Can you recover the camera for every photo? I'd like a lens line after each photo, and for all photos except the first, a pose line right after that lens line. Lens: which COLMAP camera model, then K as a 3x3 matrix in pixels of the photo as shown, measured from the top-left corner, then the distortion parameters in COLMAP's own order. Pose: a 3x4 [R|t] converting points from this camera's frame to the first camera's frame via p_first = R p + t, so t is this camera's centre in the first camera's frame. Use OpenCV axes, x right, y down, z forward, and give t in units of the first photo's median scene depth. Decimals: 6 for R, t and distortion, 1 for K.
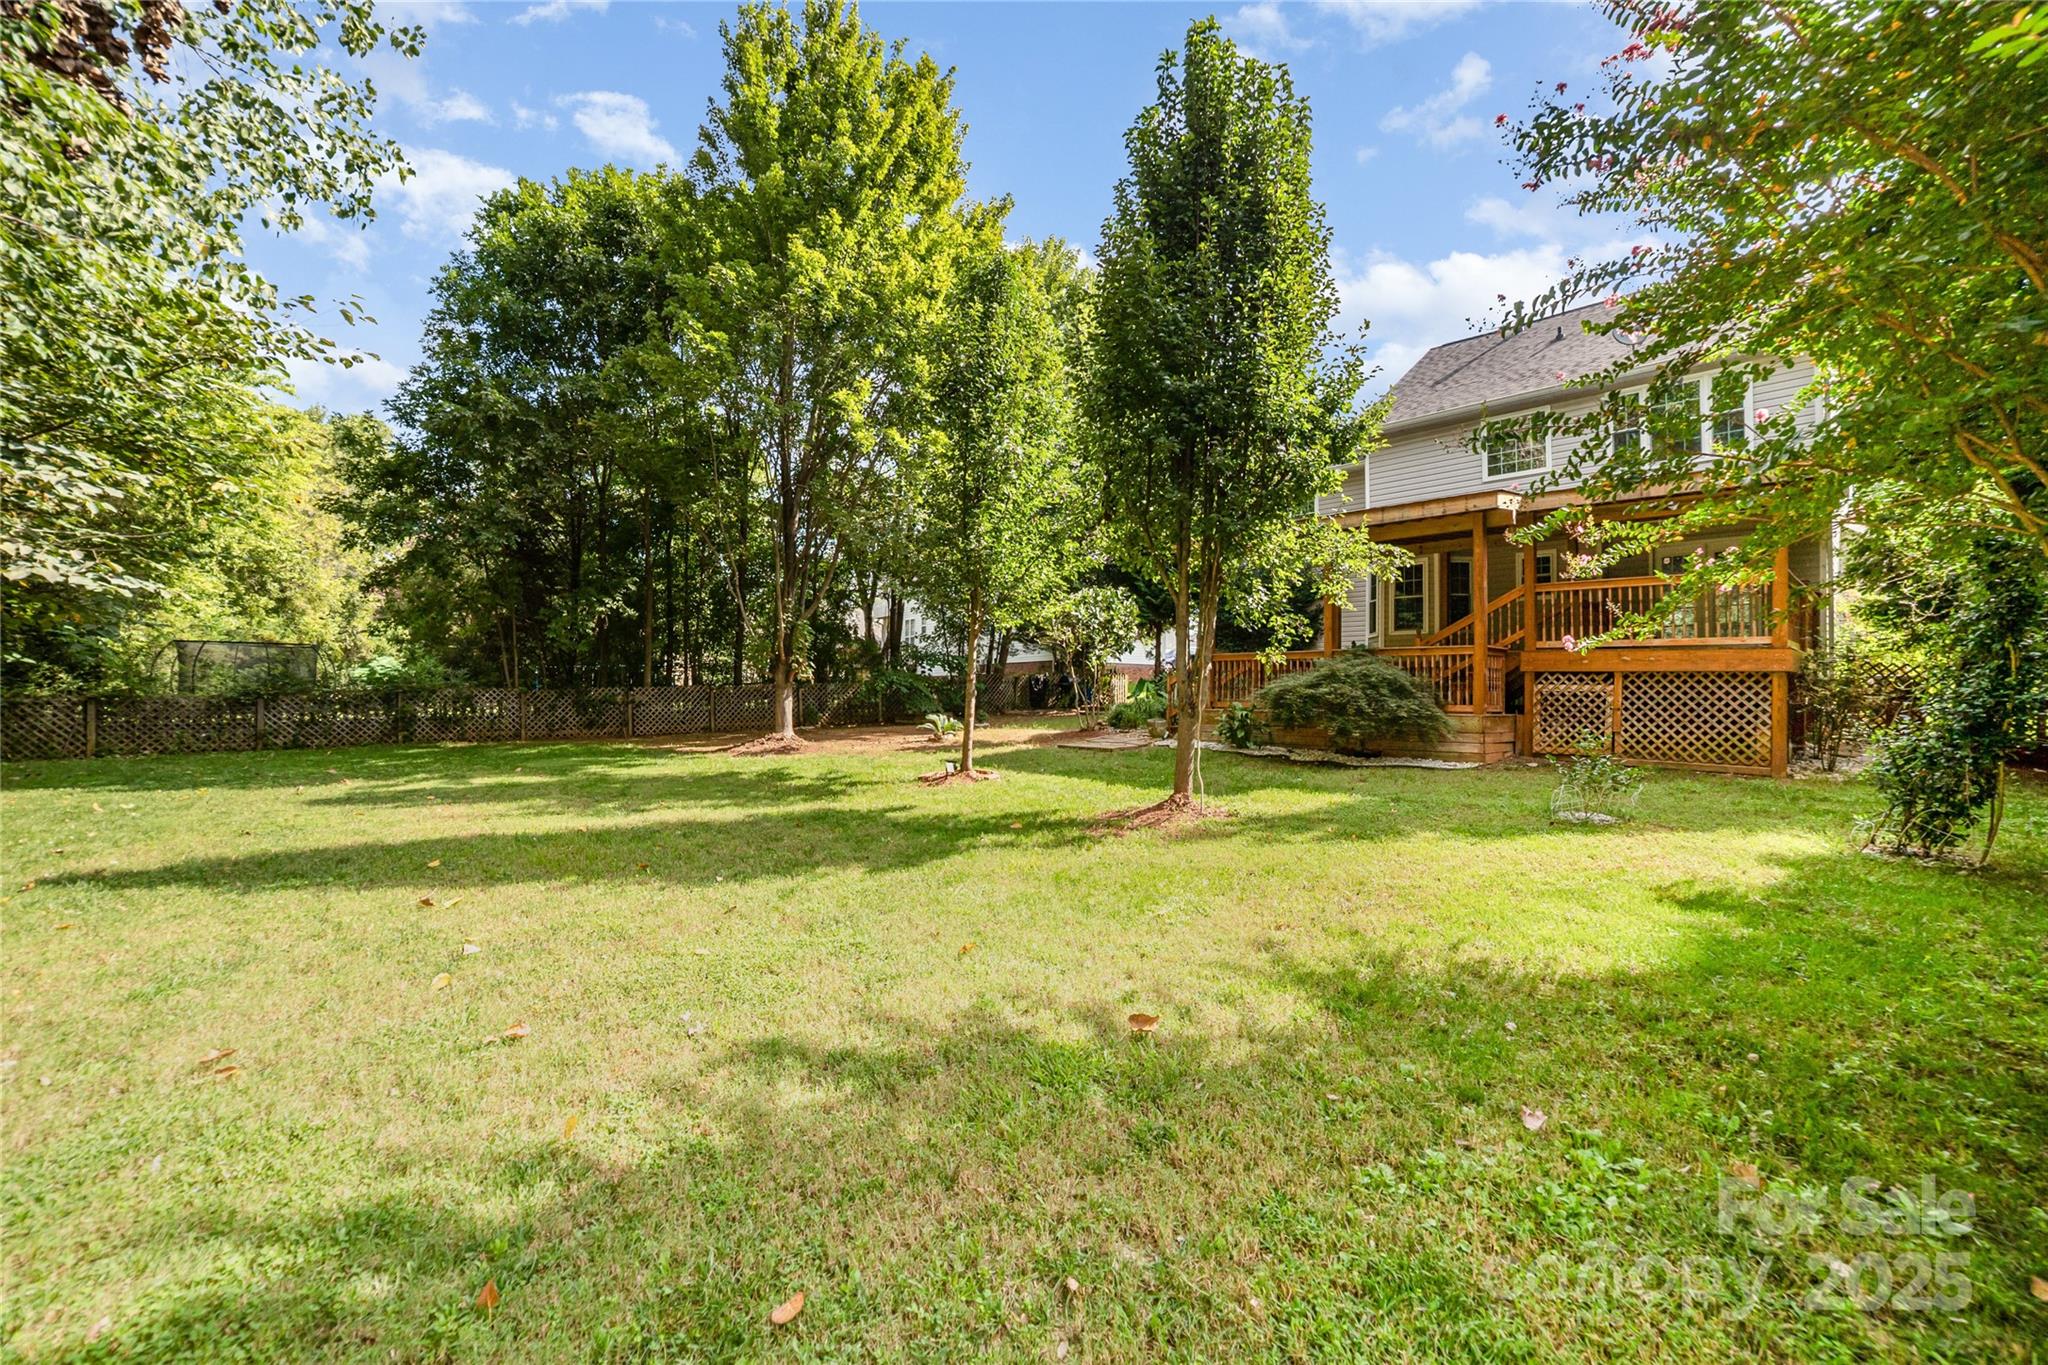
lens RADIAL K [[793.0, 0, 1024.0], [0, 793.0, 682.5], [0, 0, 1]] dist [-0.012597, -0.000028]
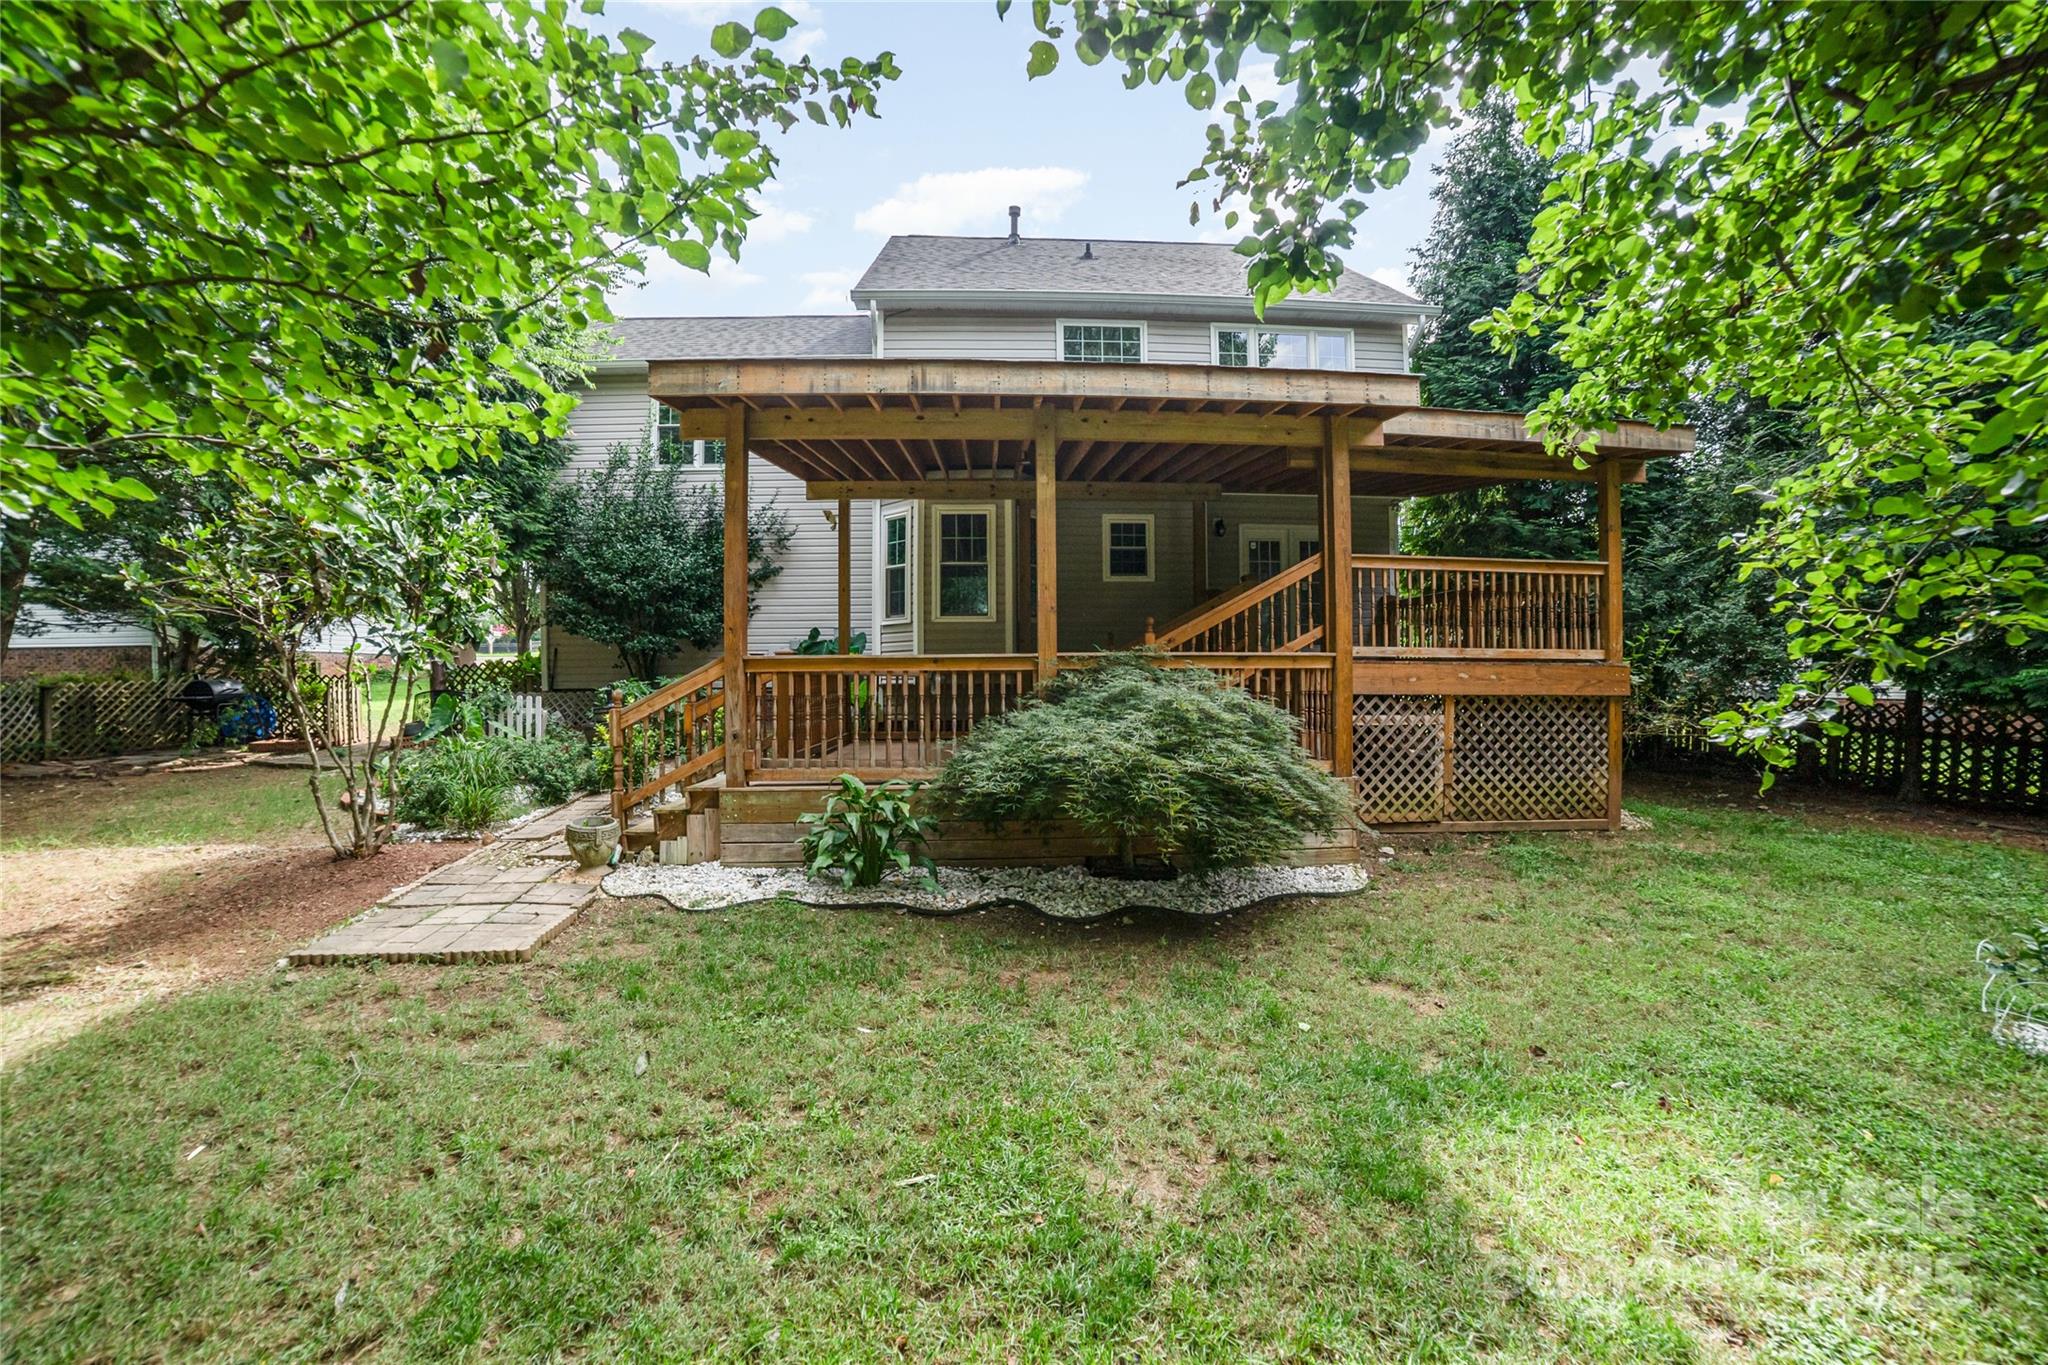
lens RADIAL K [[793.0, 0, 1024.0], [0, 793.0, 682.5], [0, 0, 1]] dist [-0.012597, -0.000028]
pose [[0.625991, -0.034175, 0.779081, -0.011864], [0.004284, 0.999175, 0.040388, -0.053668], [-0.779819, -0.021945, 0.625621, 0.851647]]
